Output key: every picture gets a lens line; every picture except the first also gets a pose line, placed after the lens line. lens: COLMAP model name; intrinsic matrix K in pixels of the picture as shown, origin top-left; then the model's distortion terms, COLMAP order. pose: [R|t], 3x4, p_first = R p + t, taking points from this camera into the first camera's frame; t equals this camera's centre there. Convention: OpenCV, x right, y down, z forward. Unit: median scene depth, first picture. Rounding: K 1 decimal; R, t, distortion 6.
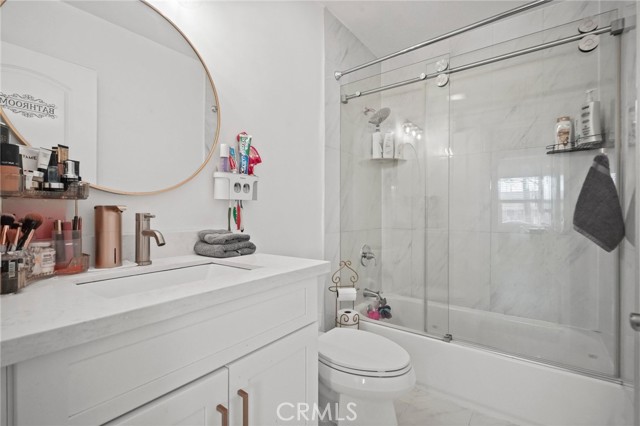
lens RADIAL K [[295.3, 0, 316.2], [0, 295.3, 211.5], [0, 0, 1]] dist [-0.000280, -0.000157]
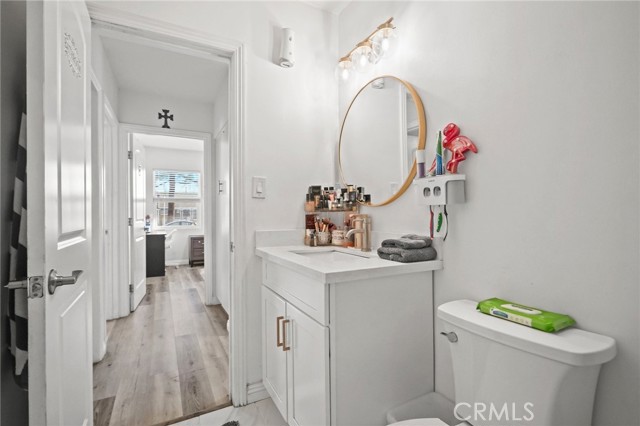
lens RADIAL K [[295.3, 0, 321.6], [0, 295.3, 214.5], [0, 0, 1]] dist [-0.000280, -0.000157]
pose [[-0.420018, 0.002399, -0.907513, 0.740417], [0.005351, 0.999986, 0.000167, -0.014265], [0.907500, -0.004786, -0.420025, 1.129570]]
